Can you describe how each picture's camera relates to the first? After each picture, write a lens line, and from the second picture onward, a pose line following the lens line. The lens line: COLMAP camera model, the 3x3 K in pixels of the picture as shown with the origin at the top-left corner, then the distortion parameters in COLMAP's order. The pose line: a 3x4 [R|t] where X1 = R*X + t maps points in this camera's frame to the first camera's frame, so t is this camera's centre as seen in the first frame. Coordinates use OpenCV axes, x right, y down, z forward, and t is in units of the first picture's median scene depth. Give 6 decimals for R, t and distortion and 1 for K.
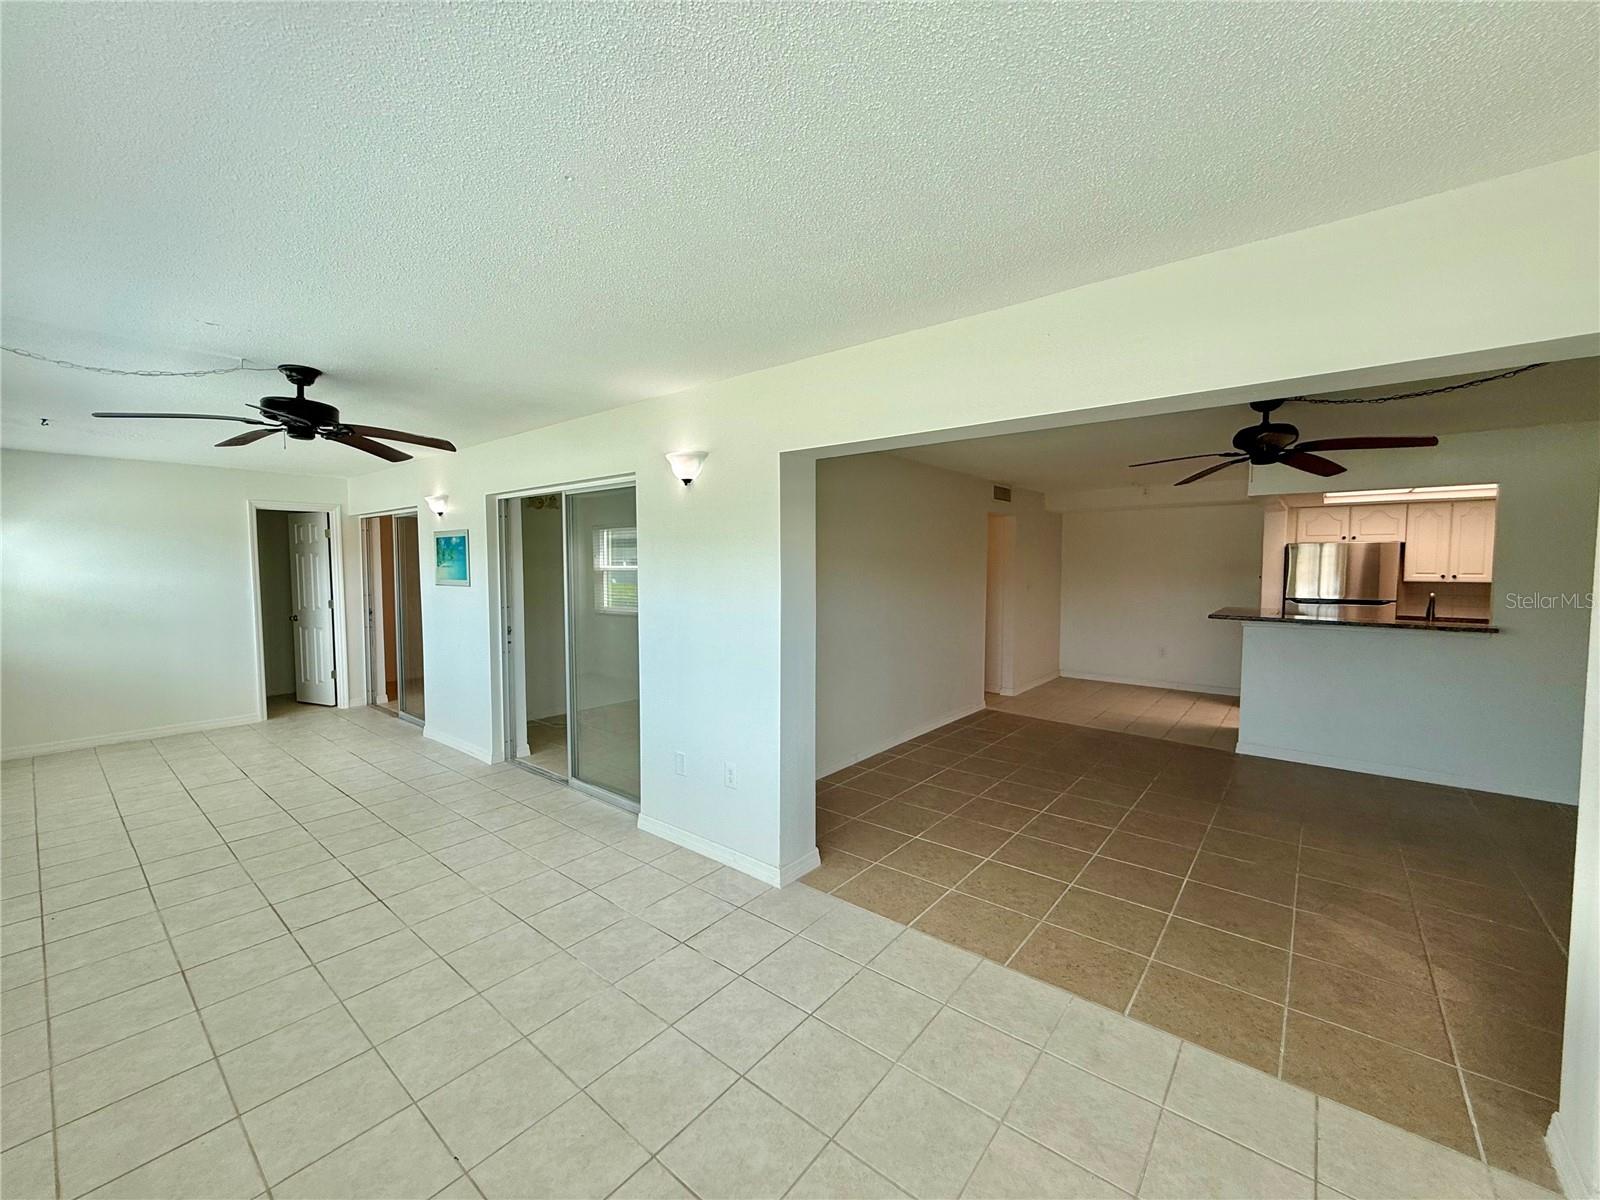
lens RADIAL K [[638.3, 0, 792.2], [0, 638.3, 600.6], [0, 0, 1]] dist [0.002354, -0.000464]
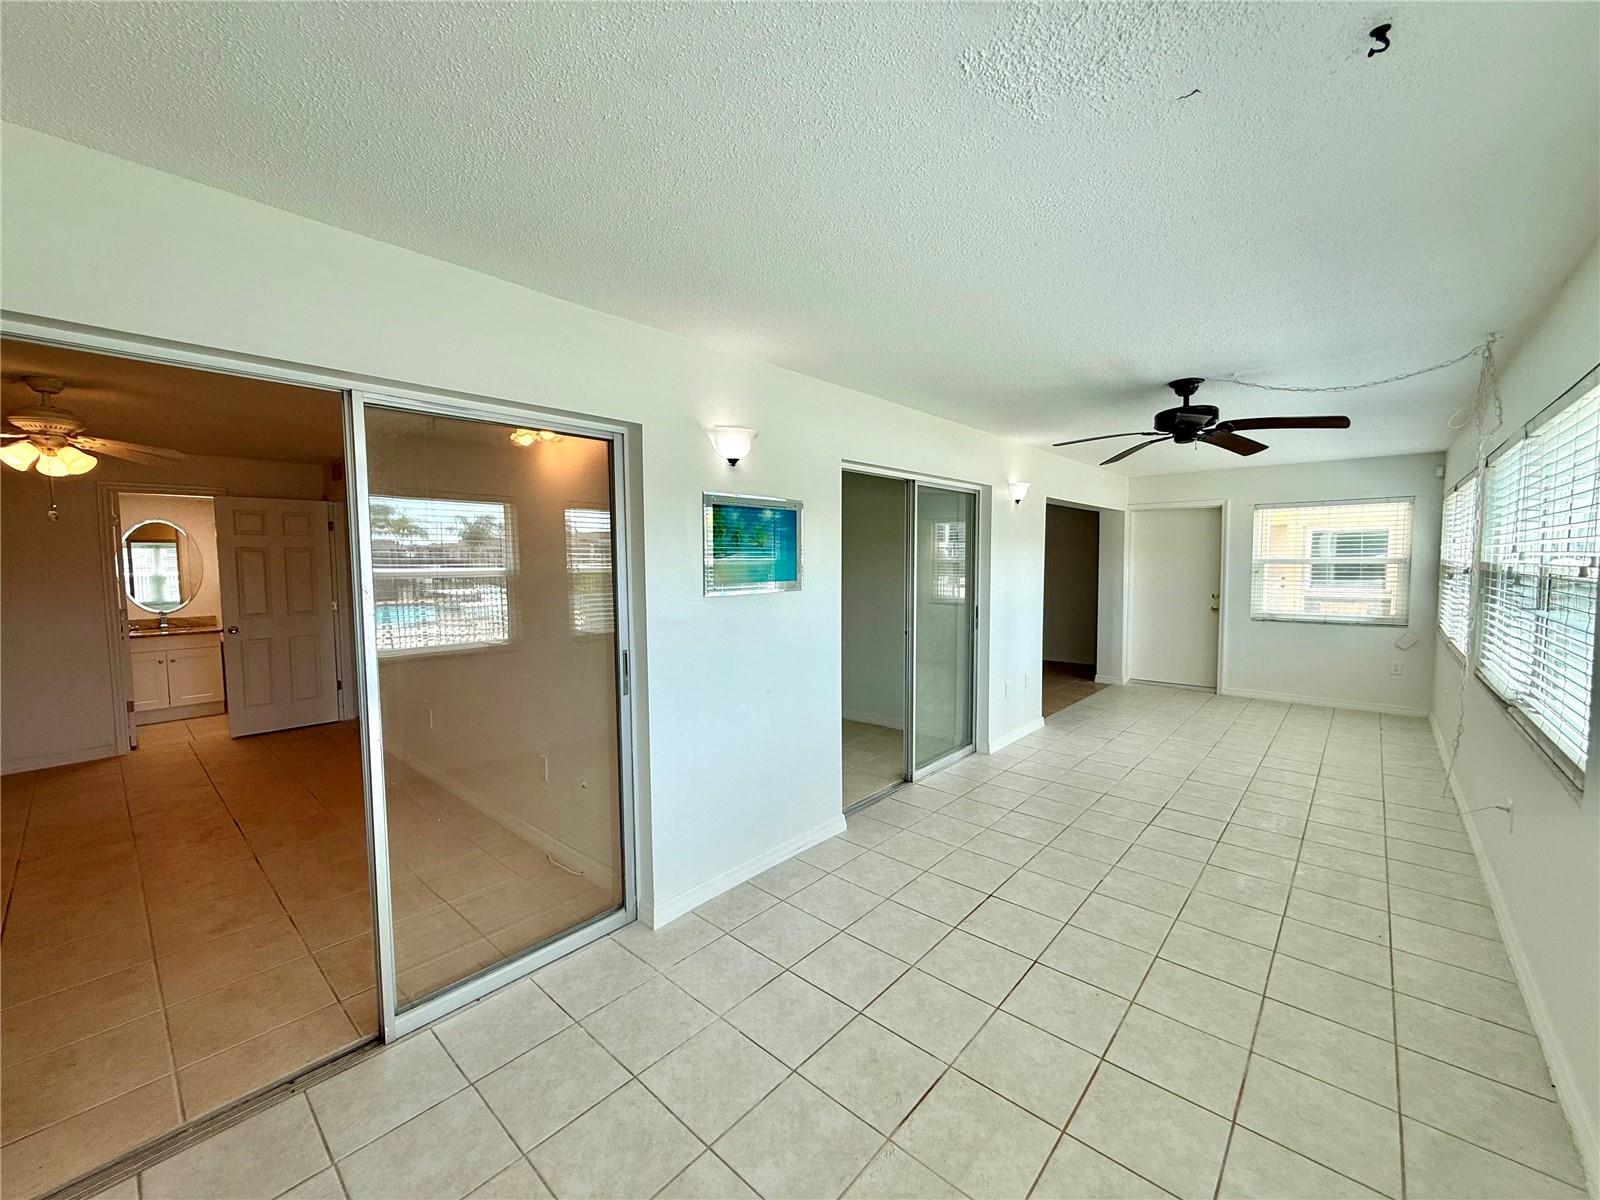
lens RADIAL K [[638.3, 0, 792.2], [0, 638.3, 600.6], [0, 0, 1]] dist [0.002354, -0.000464]
pose [[0.044219, -0.063851, 0.996979, -1.405732], [0.069447, 0.995738, 0.060691, -0.062292], [-0.996605, 0.066554, 0.048464, 1.196789]]
